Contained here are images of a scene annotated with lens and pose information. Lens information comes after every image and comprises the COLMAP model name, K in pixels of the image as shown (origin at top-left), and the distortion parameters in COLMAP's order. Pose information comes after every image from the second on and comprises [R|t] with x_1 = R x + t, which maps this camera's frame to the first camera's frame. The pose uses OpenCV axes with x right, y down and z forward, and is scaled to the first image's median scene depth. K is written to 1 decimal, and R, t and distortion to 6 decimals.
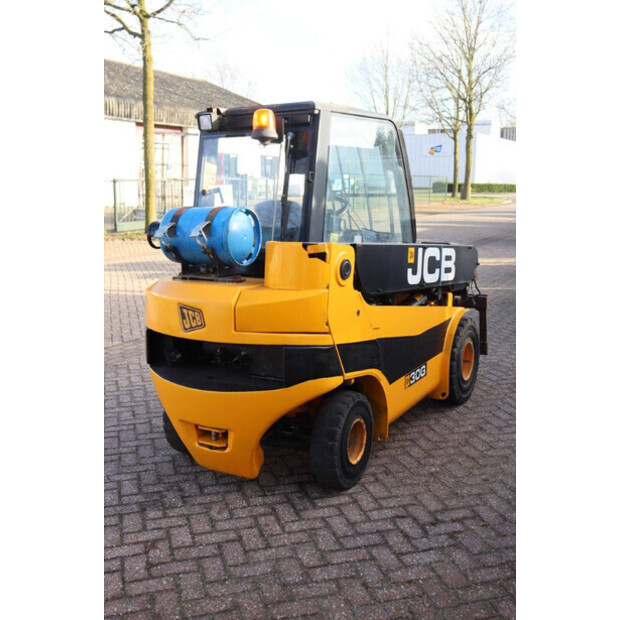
lens RADIAL K [[699.3, 0, 305.7], [0, 699.3, 305.0], [0, 0, 1]] dist [-0.018481, 0.000000]
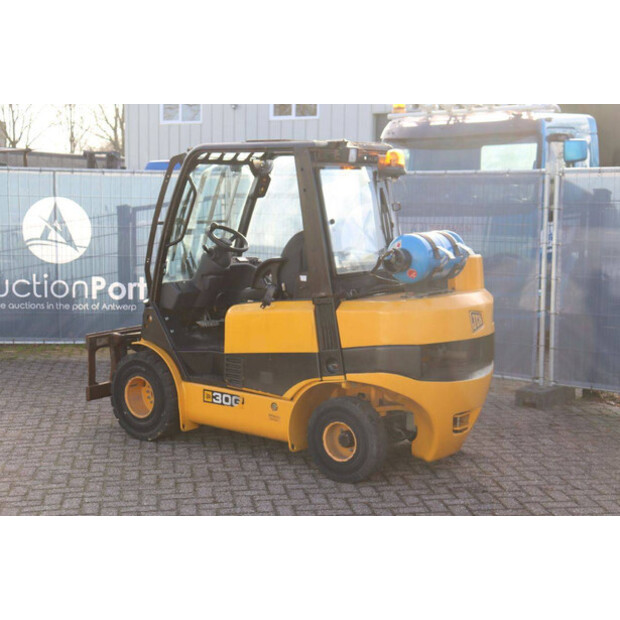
lens RADIAL K [[1051.3, 0, 305.8], [0, 1051.3, 306.1], [0, 0, 1]] dist [0.182052, 0.000000]
pose [[0.132536, -0.100020, 0.986119, -1.979692], [0.166433, 0.983015, 0.077336, -0.195447], [-0.977105, 0.153873, 0.146931, 0.983133]]
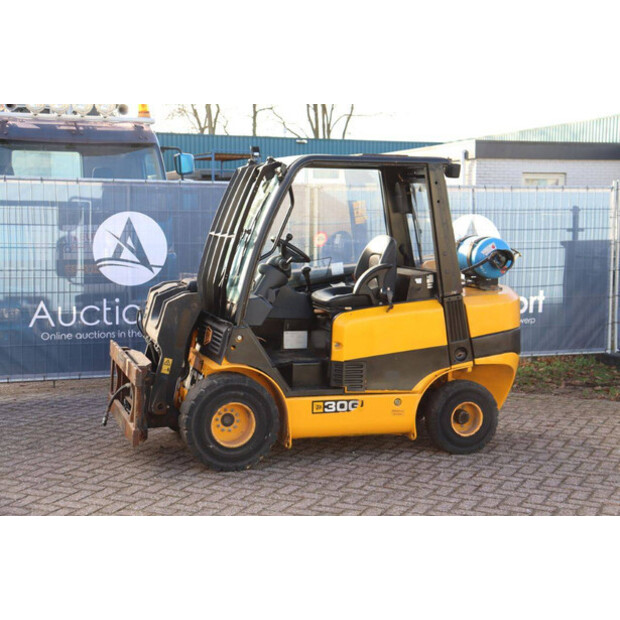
lens RADIAL K [[1075.0, 0, 312.9], [0, 1075.0, 305.8], [0, 0, 1]] dist [0.201138, 0.000000]
pose [[-0.759066, -0.061943, 0.648061, -1.353766], [0.110869, 0.968621, 0.222443, -0.547628], [-0.641504, 0.240699, -0.728379, 2.941944]]
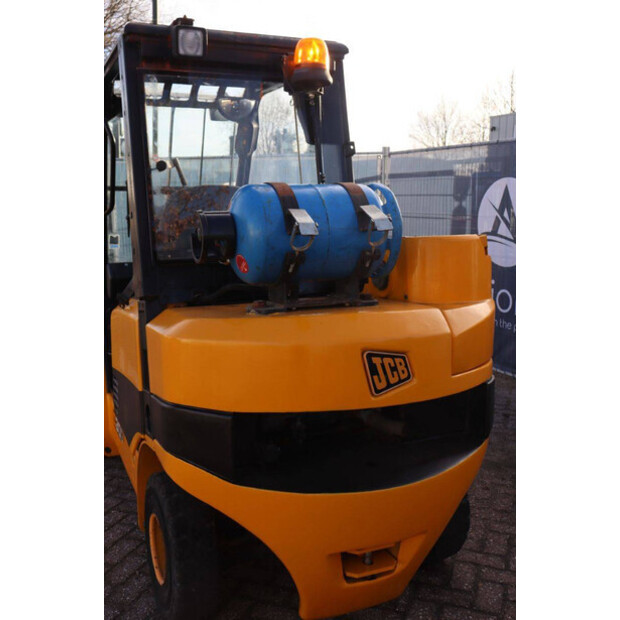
lens RADIAL K [[680.0, 0, 307.8], [0, 680.0, 308.1], [0, 0, 1]] dist [-0.020661, 0.000000]
pose [[0.586056, -0.112275, 0.802454, -0.631548], [0.130703, 0.990483, 0.043126, -0.063676], [-0.799659, 0.079609, 0.595153, 0.687911]]
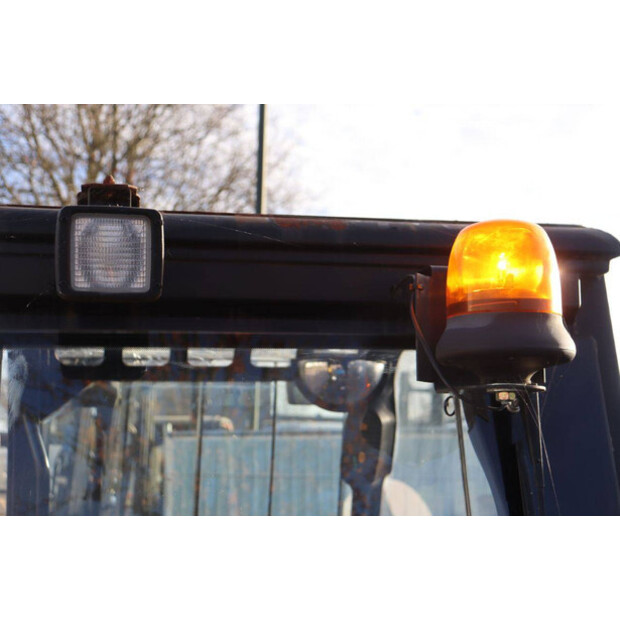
lens RADIAL K [[1089.7, 0, 304.0], [0, 1089.7, 309.1], [0, 0, 1]] dist [0.121365, 0.000000]
pose [[0.740622, 0.101884, 0.664152, -0.332204], [0.112689, 0.955603, -0.272259, -0.185461], [-0.662405, 0.276484, 0.696259, 0.872179]]
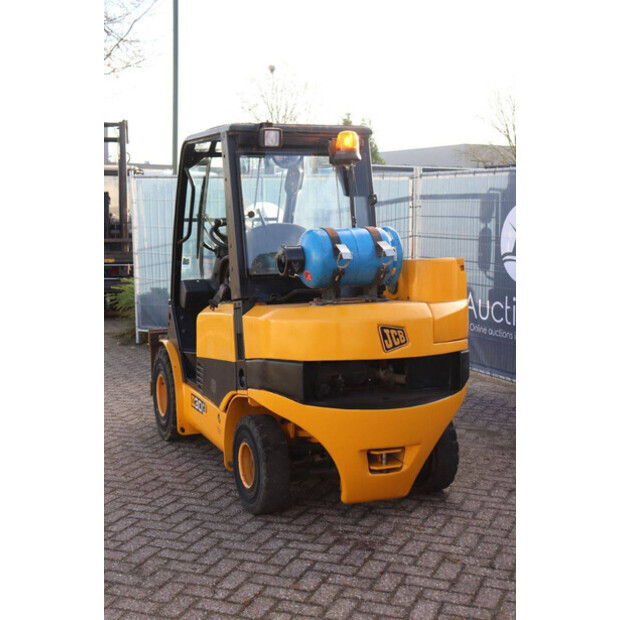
lens RADIAL K [[959.8, 0, 305.5], [0, 959.8, 314.9], [0, 0, 1]] dist [0.169030, 0.000000]
pose [[0.608961, -0.079349, 0.789222, -1.283344], [0.133120, 0.991095, -0.003069, -0.024712], [-0.781950, 0.106931, 0.614101, 0.239605]]
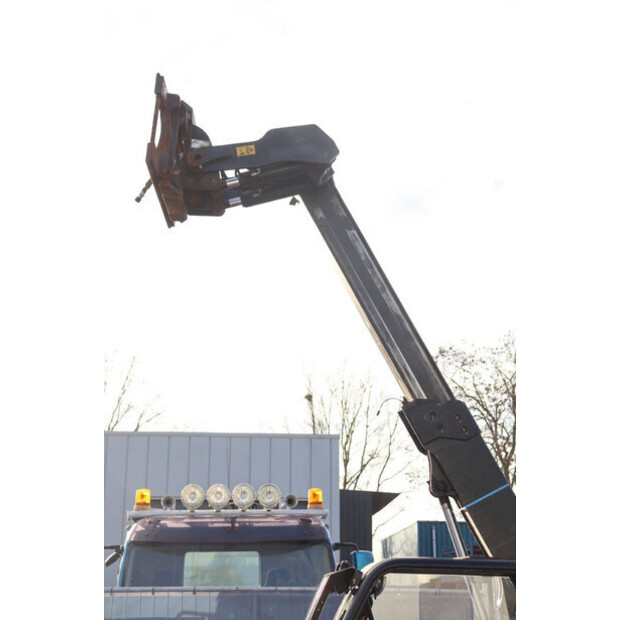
lens RADIAL K [[1133.2, 0, 304.8], [0, 1133.2, 308.4], [0, 0, 1]] dist [0.257968, 0.000000]
pose [[-0.536837, 0.205850, 0.818188, -1.344936], [0.144904, 0.977864, -0.150947, -0.490946], [-0.831149, 0.037524, -0.554782, 2.391987]]
